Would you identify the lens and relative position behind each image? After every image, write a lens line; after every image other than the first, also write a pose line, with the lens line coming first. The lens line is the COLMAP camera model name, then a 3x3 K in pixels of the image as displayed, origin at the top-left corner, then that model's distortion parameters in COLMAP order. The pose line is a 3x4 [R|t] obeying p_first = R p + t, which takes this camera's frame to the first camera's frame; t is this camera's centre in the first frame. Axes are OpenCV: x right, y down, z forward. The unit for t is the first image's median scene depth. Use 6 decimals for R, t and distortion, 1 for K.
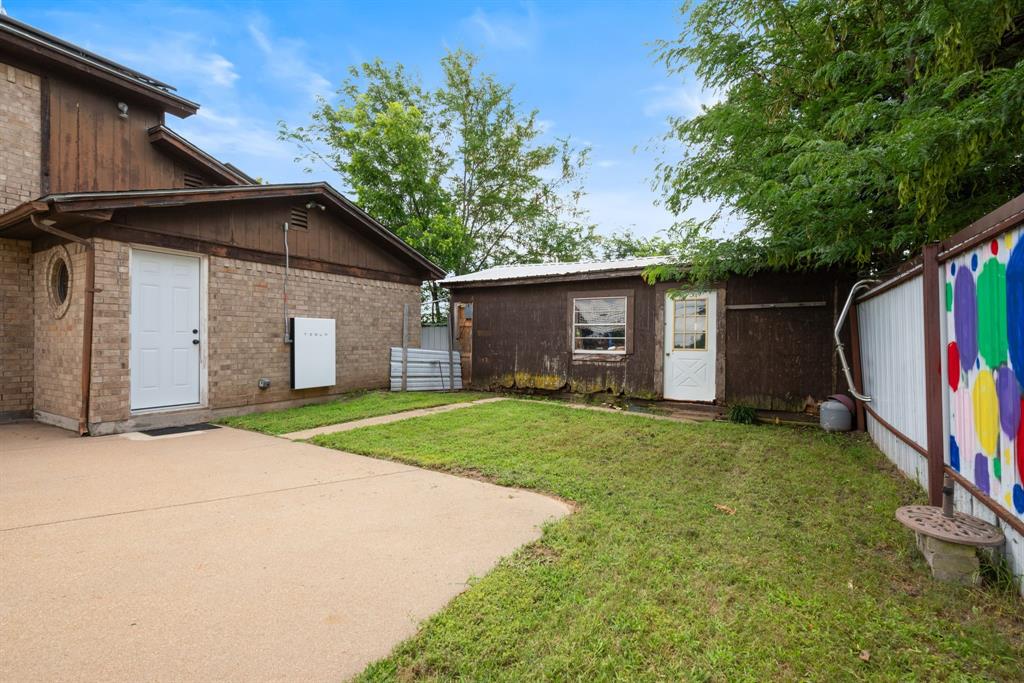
lens RADIAL K [[455.6, 0, 511.9], [0, 455.6, 342.0], [0, 0, 1]] dist [0.003139, -0.000682]
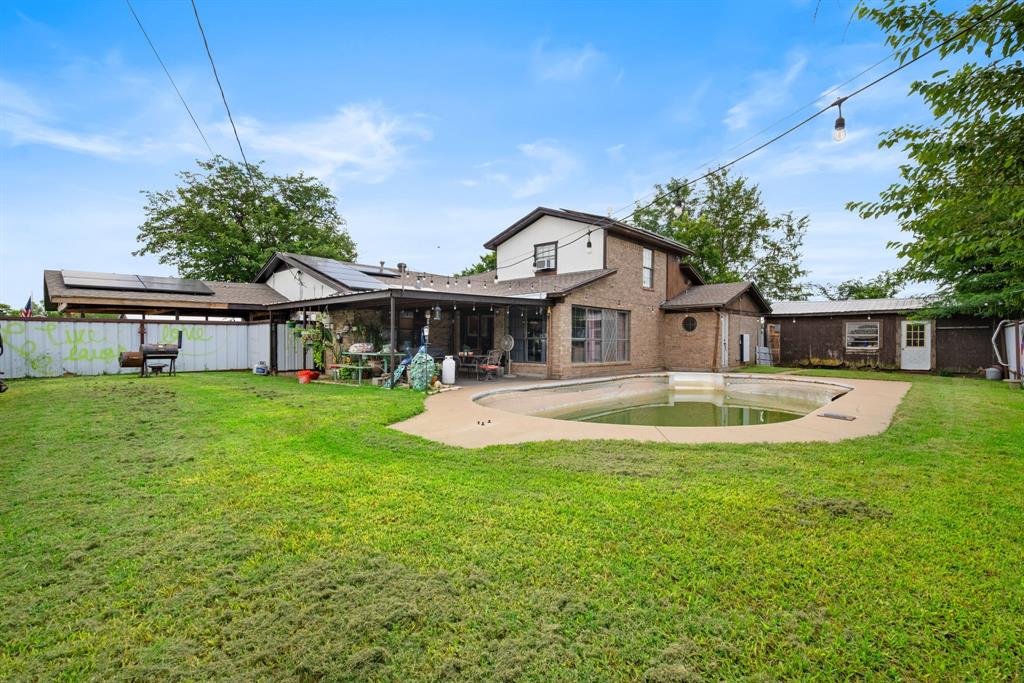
lens RADIAL K [[455.6, 0, 511.1], [0, 455.6, 338.5], [0, 0, 1]] dist [0.003139, -0.000682]
pose [[0.980351, -0.009996, -0.197007, -1.012824], [0.010272, 0.999947, 0.000380, -0.040796], [0.196993, -0.002397, 0.980402, -1.441724]]
